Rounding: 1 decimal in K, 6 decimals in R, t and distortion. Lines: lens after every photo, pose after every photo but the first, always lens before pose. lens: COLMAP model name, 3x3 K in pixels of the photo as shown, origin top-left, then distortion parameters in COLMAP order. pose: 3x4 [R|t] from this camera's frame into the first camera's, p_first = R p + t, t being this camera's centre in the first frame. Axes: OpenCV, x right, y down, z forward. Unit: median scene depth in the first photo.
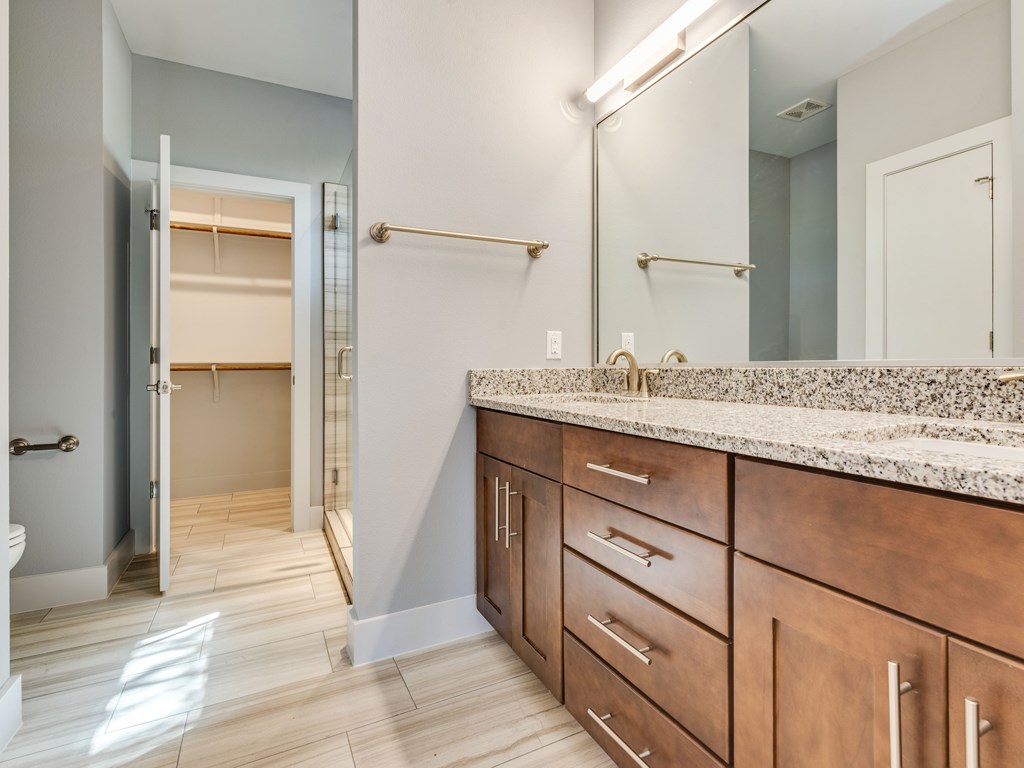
lens RADIAL K [[503.3, 0, 511.2], [0, 503.3, 373.9], [0, 0, 1]] dist [0.002484, -0.000545]
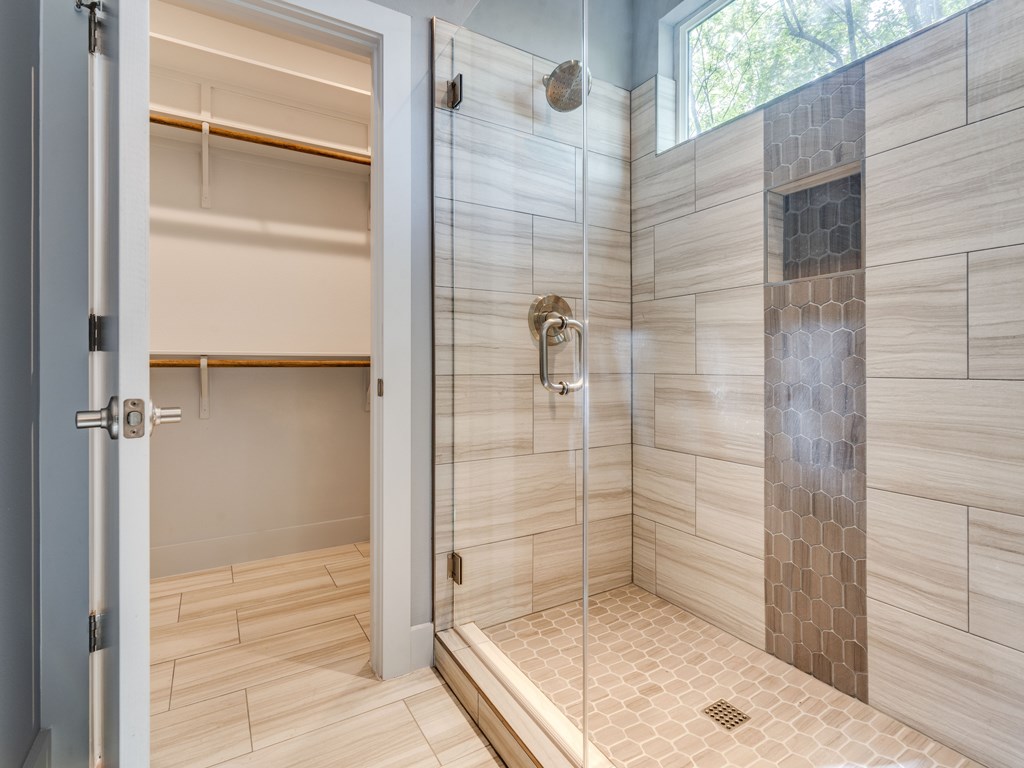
lens RADIAL K [[503.3, 0, 513.3], [0, 503.3, 378.2], [0, 0, 1]] dist [0.002484, -0.000545]
pose [[0.997138, 0.007502, 0.075231, -0.326945], [-0.008304, 0.999912, 0.010357, -0.003548], [-0.075146, -0.010952, 0.997112, 0.459151]]
